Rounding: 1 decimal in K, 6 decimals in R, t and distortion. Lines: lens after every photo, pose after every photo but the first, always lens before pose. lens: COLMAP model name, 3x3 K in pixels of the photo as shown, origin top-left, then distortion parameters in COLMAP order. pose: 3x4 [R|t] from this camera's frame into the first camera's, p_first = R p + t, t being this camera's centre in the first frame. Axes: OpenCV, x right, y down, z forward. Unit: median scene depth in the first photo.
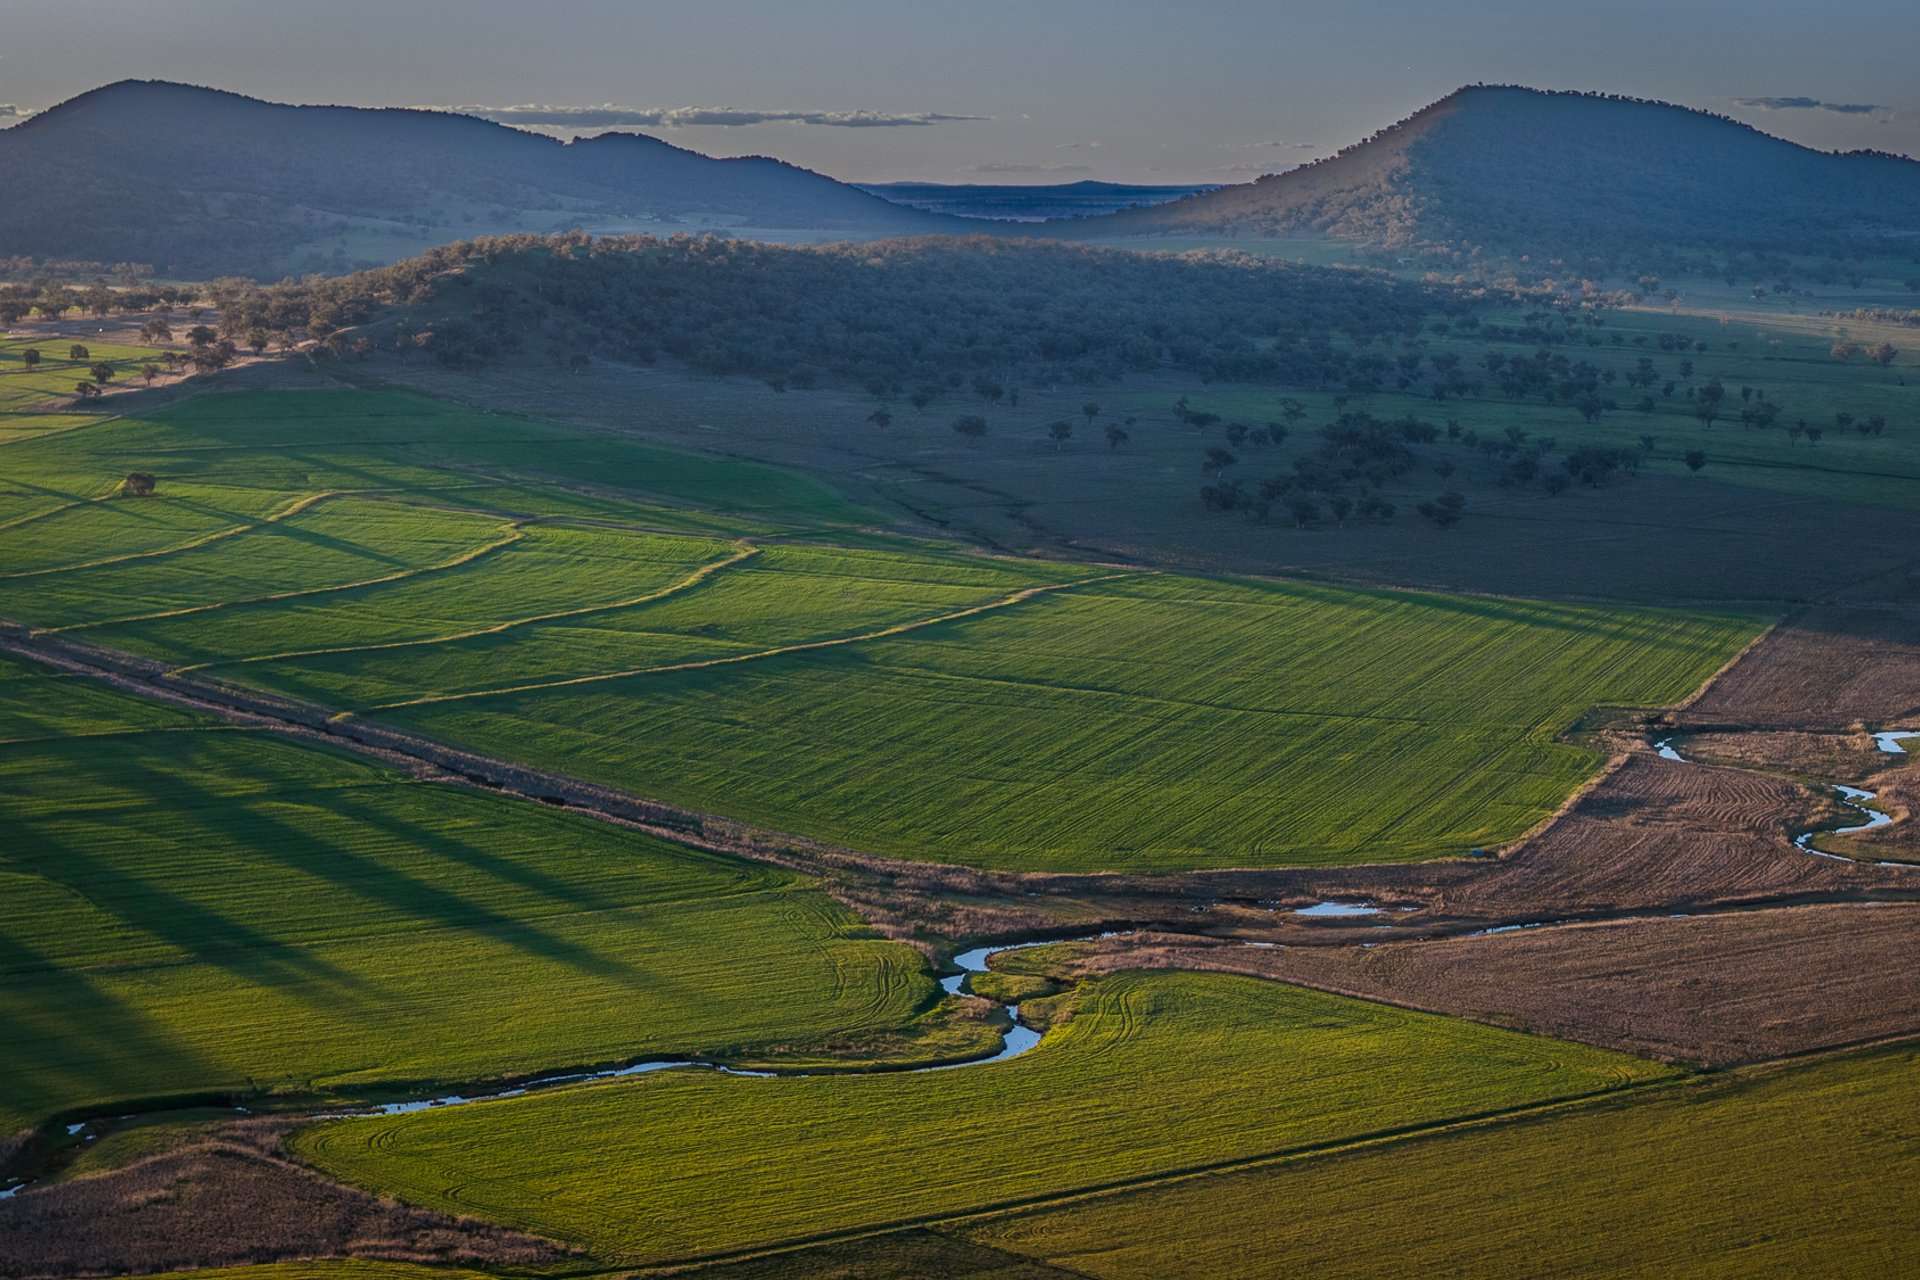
lens RADIAL K [[4470.3, 0, 958.0], [0, 4470.3, 645.5], [0, 0, 1]] dist [-0.246950, 0.000000]
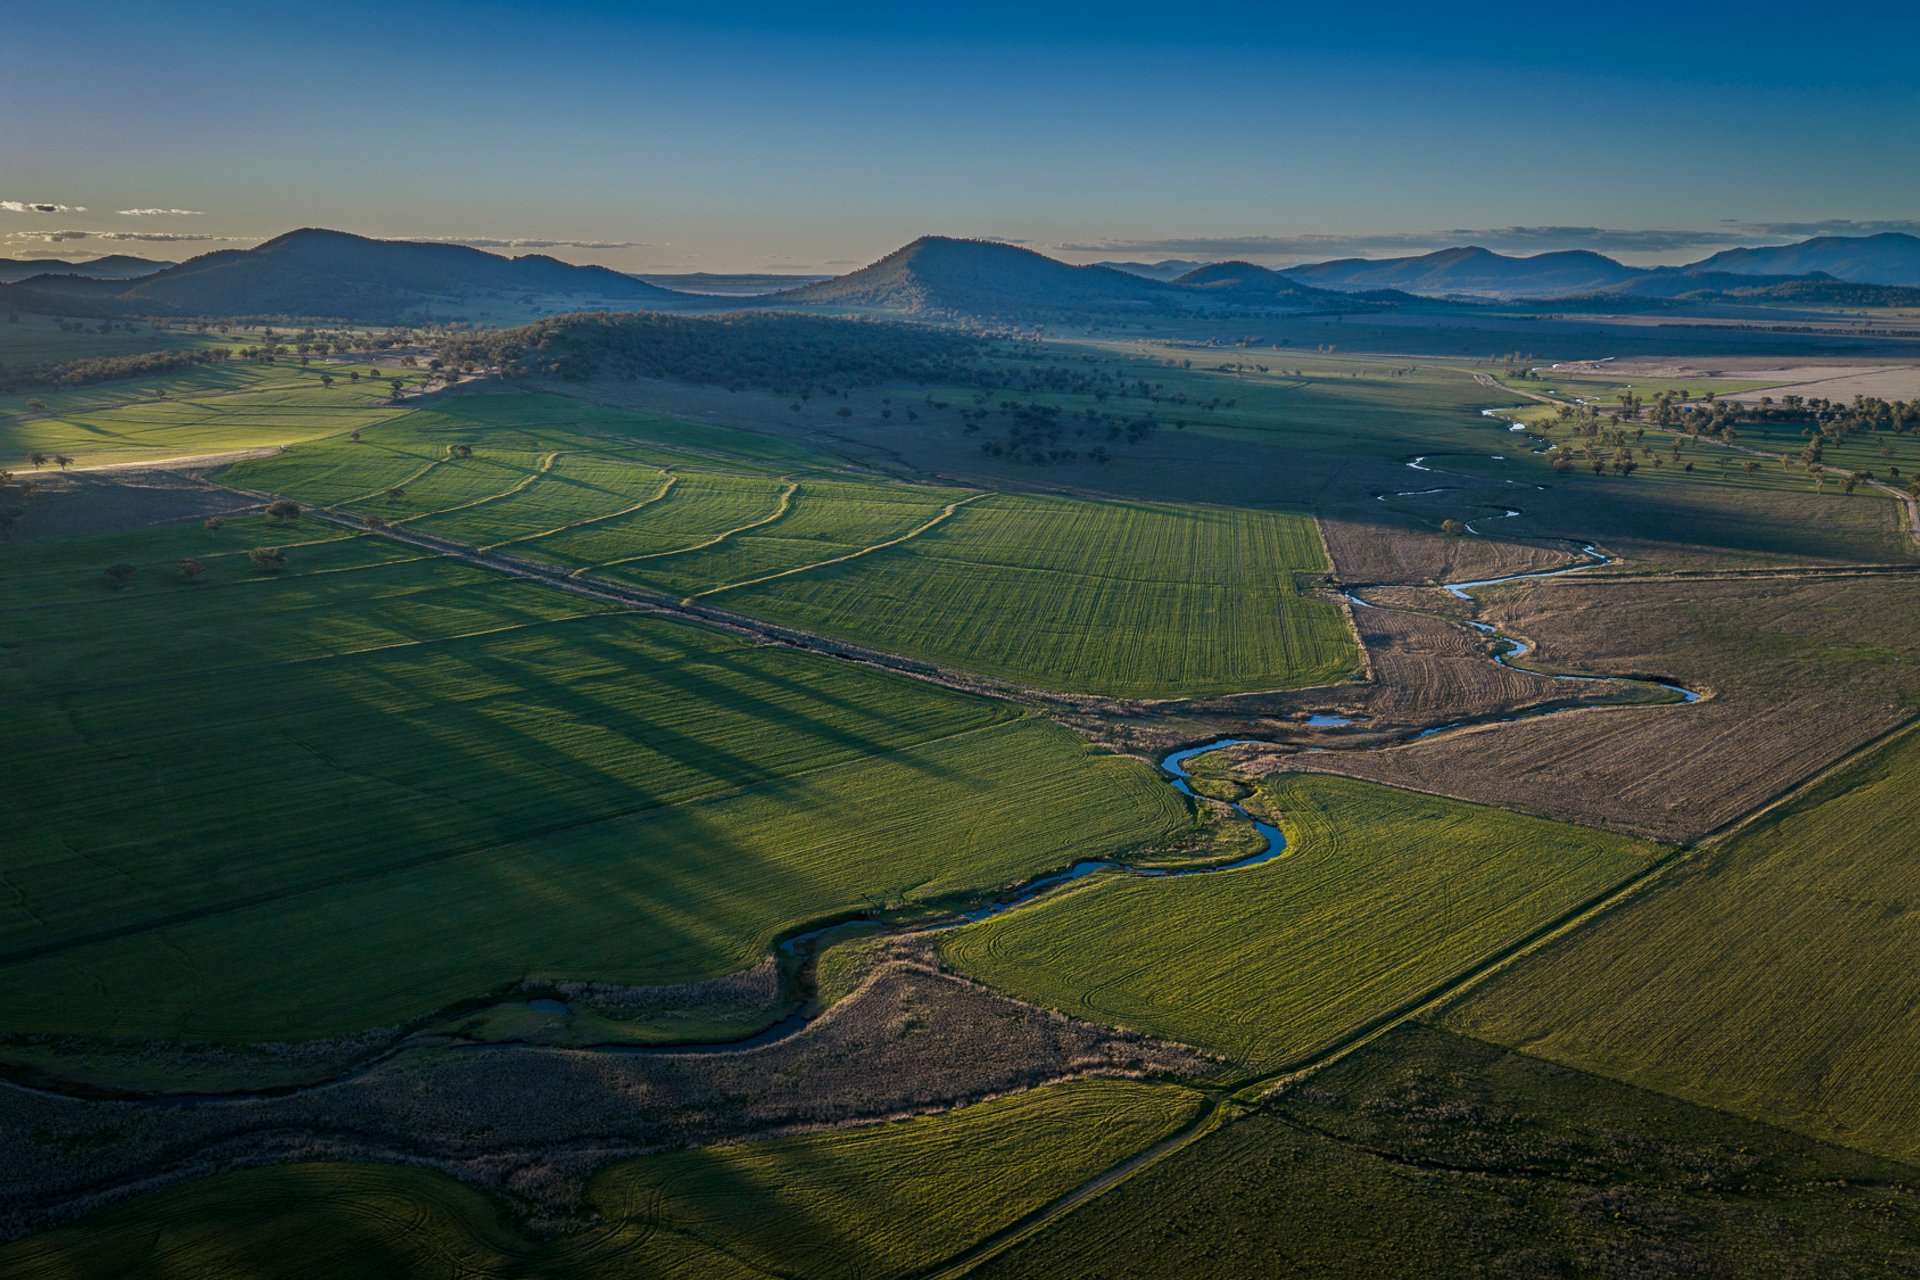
lens RADIAL K [[1844.0, 0, 965.4], [0, 1844.0, 633.6], [0, 0, 1]] dist [-0.016608, 0.000000]
pose [[0.985284, -0.028962, 0.168454, -0.101338], [0.013817, 0.995810, 0.090392, -0.025655], [-0.170366, -0.086734, 0.981556, 0.145867]]
